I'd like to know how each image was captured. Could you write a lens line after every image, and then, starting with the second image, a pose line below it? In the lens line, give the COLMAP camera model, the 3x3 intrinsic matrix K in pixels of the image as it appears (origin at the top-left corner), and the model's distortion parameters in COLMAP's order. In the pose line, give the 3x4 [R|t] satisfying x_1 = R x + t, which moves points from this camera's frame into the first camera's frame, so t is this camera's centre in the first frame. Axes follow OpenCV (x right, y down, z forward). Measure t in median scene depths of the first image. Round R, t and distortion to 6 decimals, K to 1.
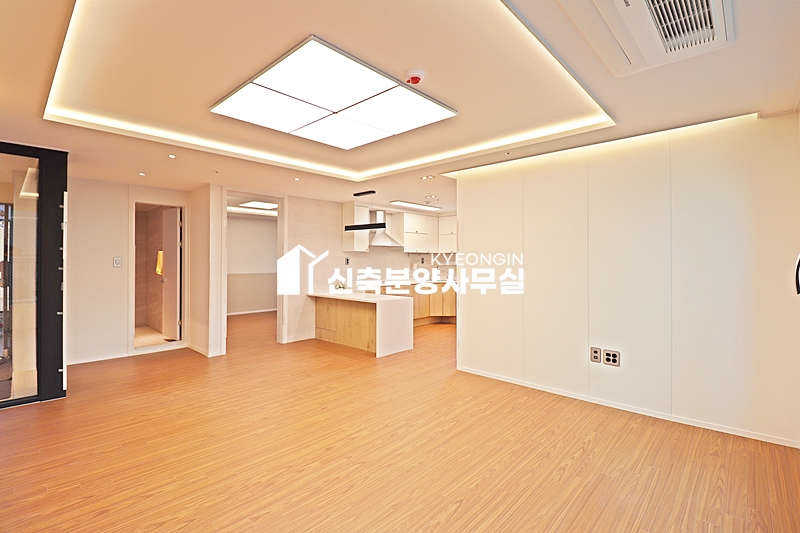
lens RADIAL K [[372.3, 0, 399.7], [0, 372.3, 259.2], [0, 0, 1]] dist [0.003744, -0.018454]
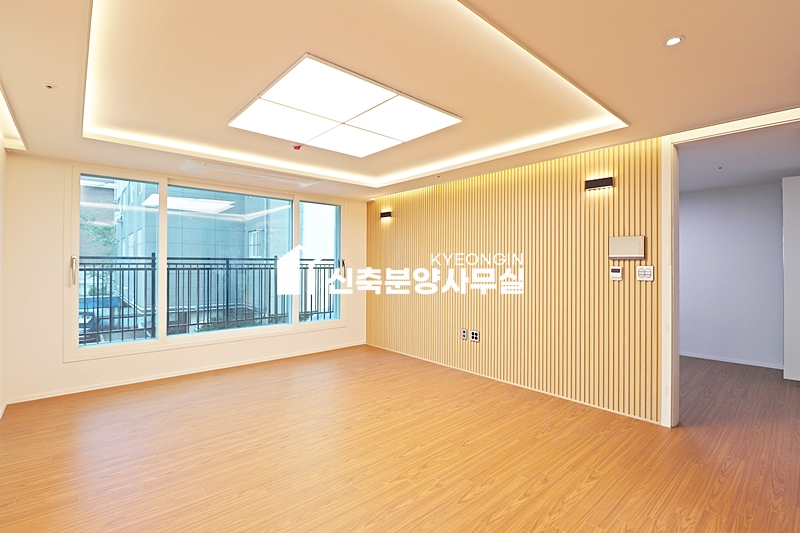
lens RADIAL K [[372.3, 0, 399.7], [0, 372.3, 259.2], [0, 0, 1]] dist [0.003744, -0.018454]
pose [[-0.995028, -0.002601, 0.099558, -0.450085], [-0.004131, 0.999877, -0.015163, 0.001020], [-0.099506, -0.015499, -0.994916, 2.081074]]
